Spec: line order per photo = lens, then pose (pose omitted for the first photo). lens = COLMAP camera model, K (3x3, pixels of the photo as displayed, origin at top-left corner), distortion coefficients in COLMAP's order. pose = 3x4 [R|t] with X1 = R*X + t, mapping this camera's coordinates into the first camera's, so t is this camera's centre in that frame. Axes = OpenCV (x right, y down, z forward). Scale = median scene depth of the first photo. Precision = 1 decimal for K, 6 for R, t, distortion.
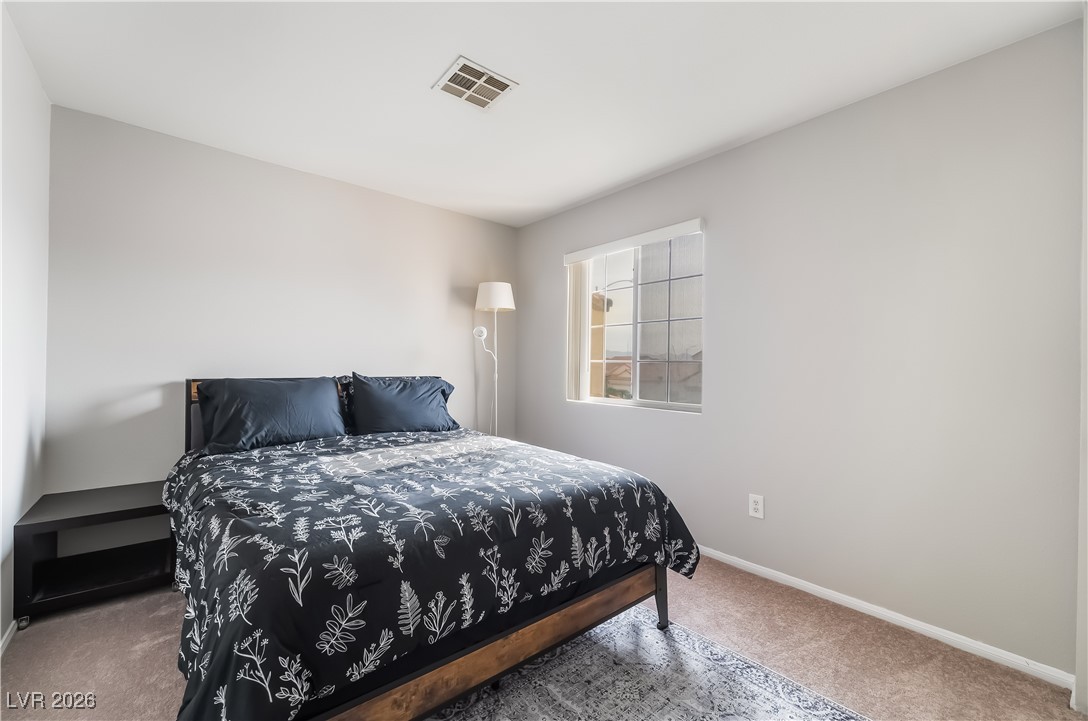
lens RADIAL K [[451.3, 0, 538.7], [0, 451.3, 361.1], [0, 0, 1]] dist [0.000081, 0.000243]
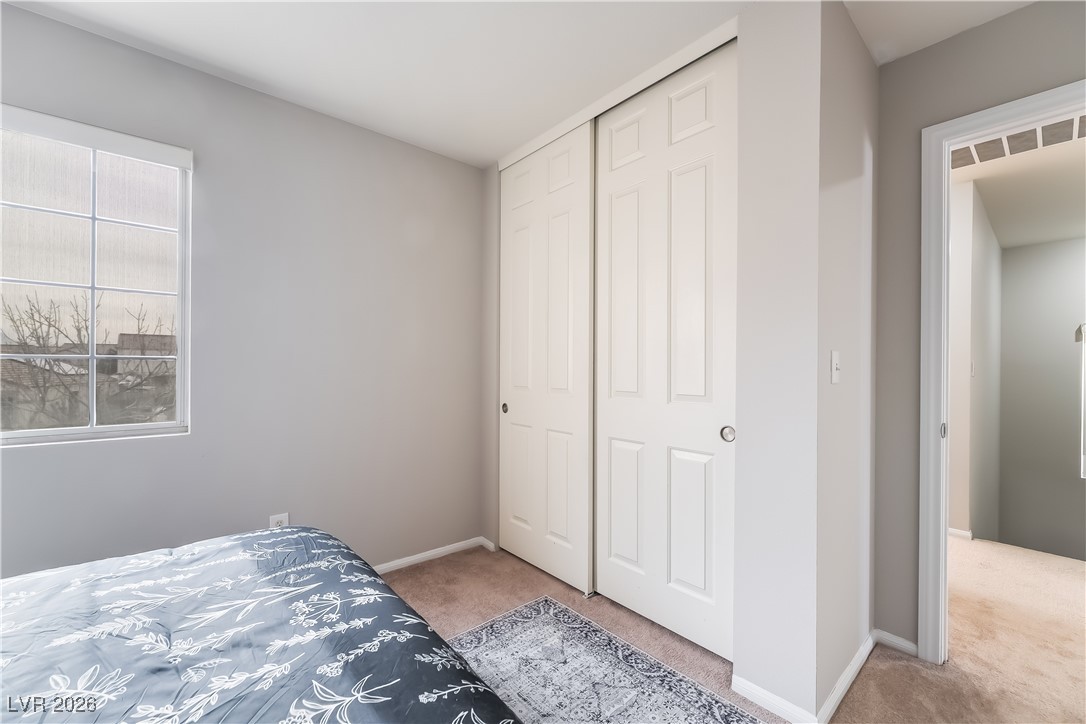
lens RADIAL K [[446.7, 0, 538.0], [0, 446.7, 364.3], [0, 0, 1]] dist [-0.004230, 0.000159]
pose [[-0.013260, -0.015118, 0.999798, -0.537261], [-0.010198, 0.999836, 0.014983, -0.010776], [-0.999860, -0.009998, -0.013412, 0.752937]]
